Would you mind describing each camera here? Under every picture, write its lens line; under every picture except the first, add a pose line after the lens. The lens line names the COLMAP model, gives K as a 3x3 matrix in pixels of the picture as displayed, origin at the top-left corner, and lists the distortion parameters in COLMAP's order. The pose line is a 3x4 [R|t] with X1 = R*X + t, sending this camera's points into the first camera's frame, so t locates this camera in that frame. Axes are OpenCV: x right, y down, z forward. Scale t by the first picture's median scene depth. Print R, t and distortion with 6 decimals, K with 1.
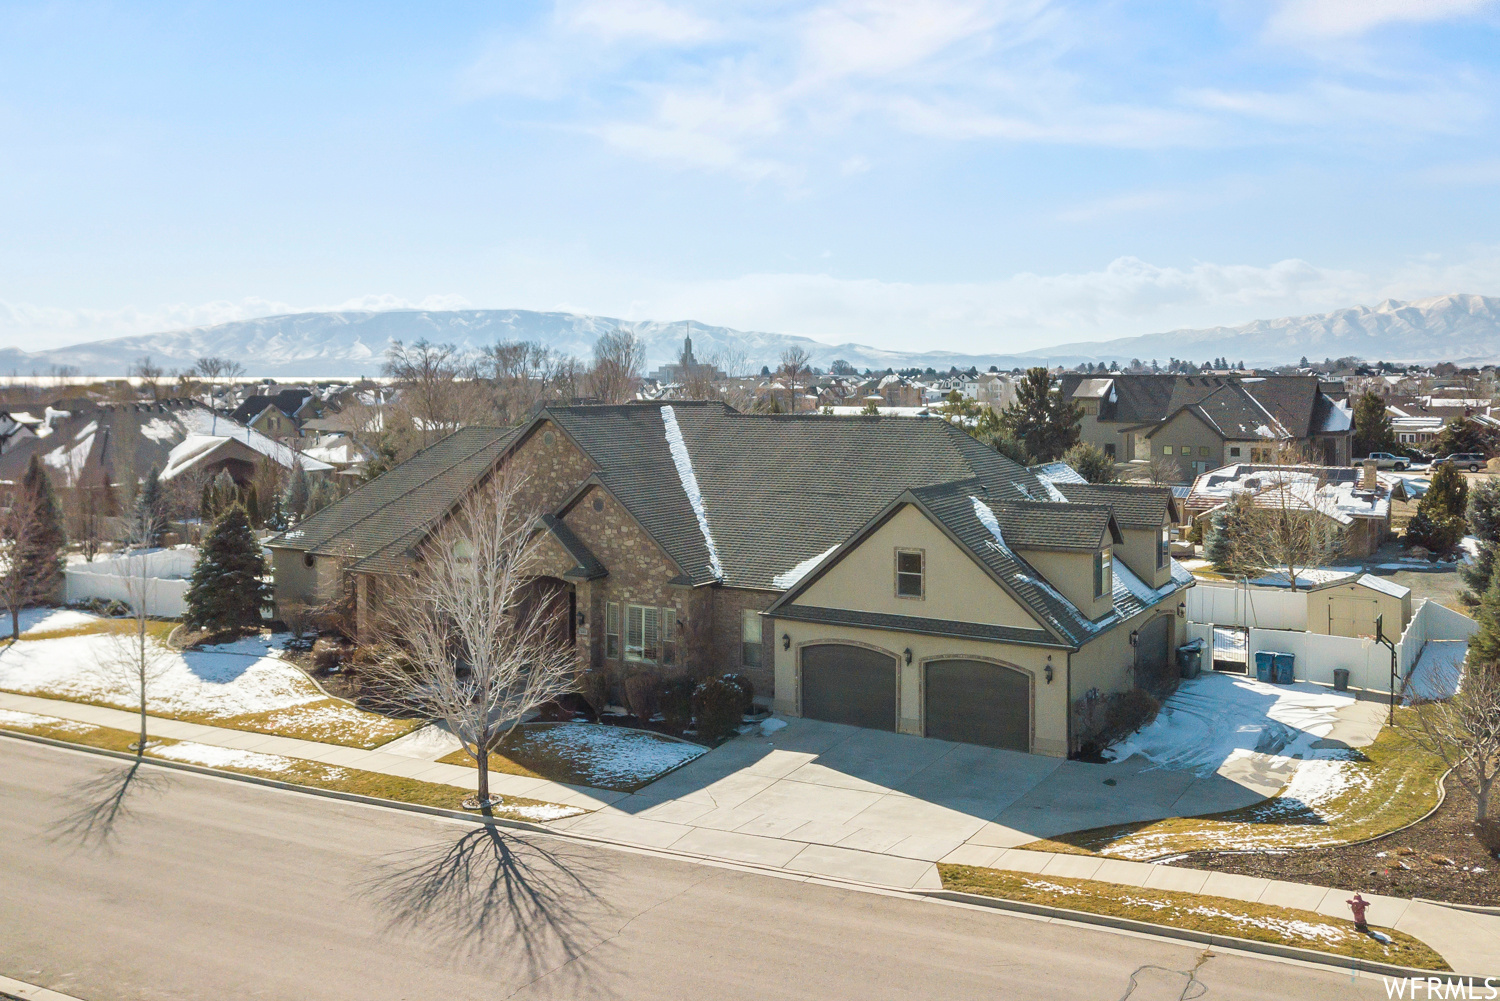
lens RADIAL K [[1127.6, 0, 750.0], [0, 1127.6, 500.5], [0, 0, 1]] dist [0.023194, -0.004277]
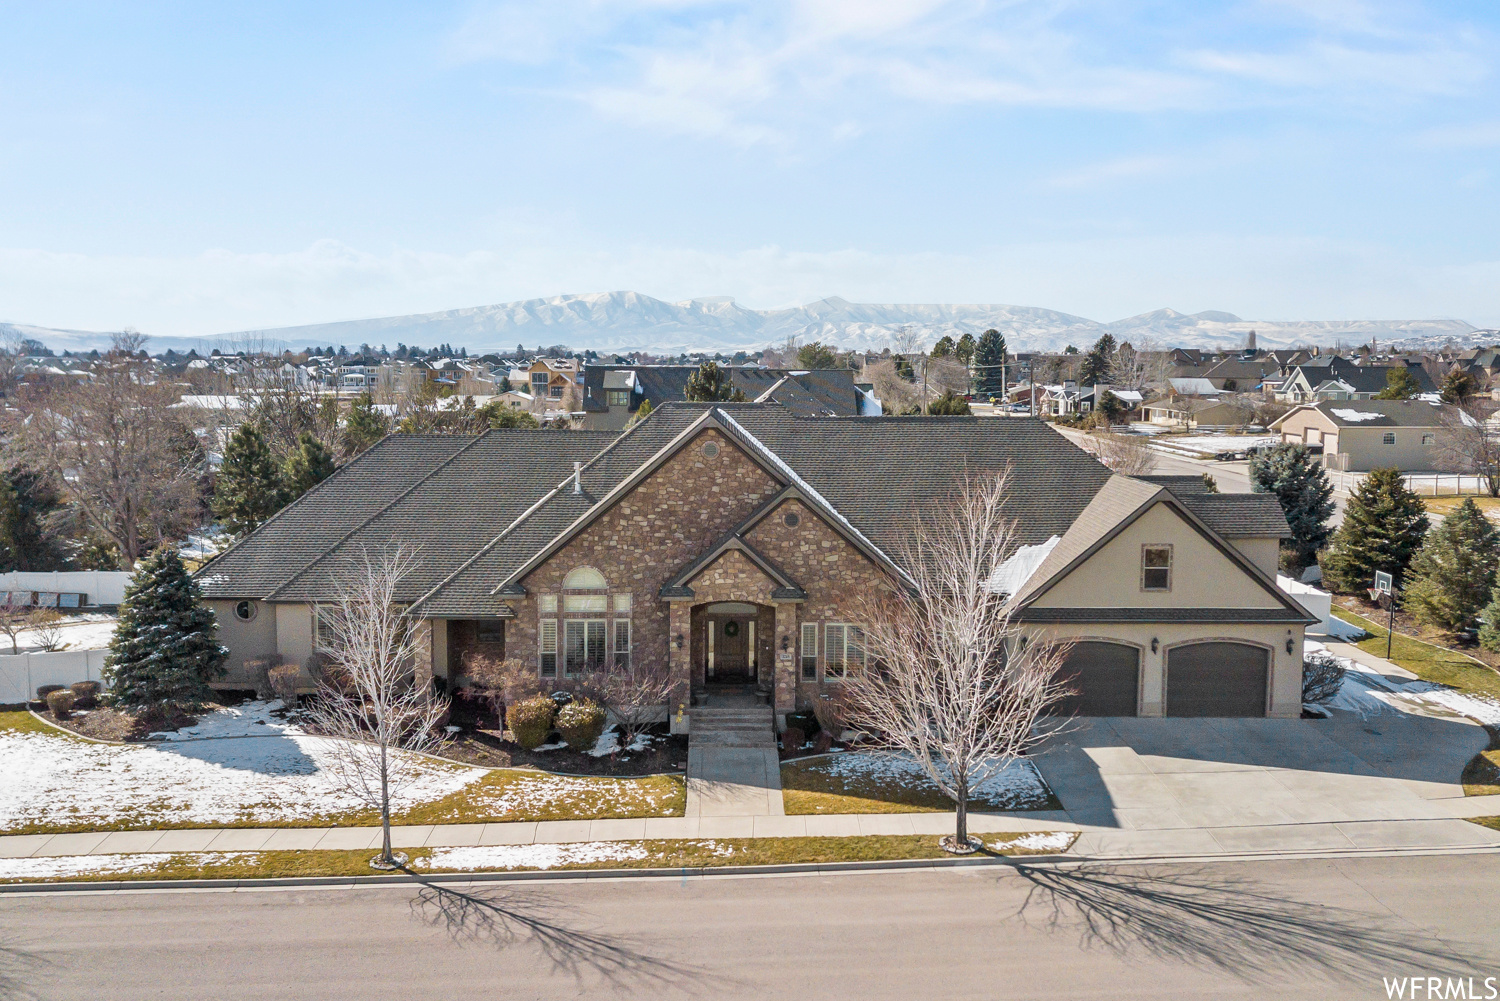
lens RADIAL K [[1130.9, 0, 749.7], [0, 1130.9, 539.7], [0, 0, 1]] dist [0.023242, 0.005582]
pose [[0.891214, -0.063281, 0.449147, -0.683577], [0.043658, 0.997590, 0.053925, -0.036821], [-0.451477, -0.028450, 0.891829, 0.214795]]
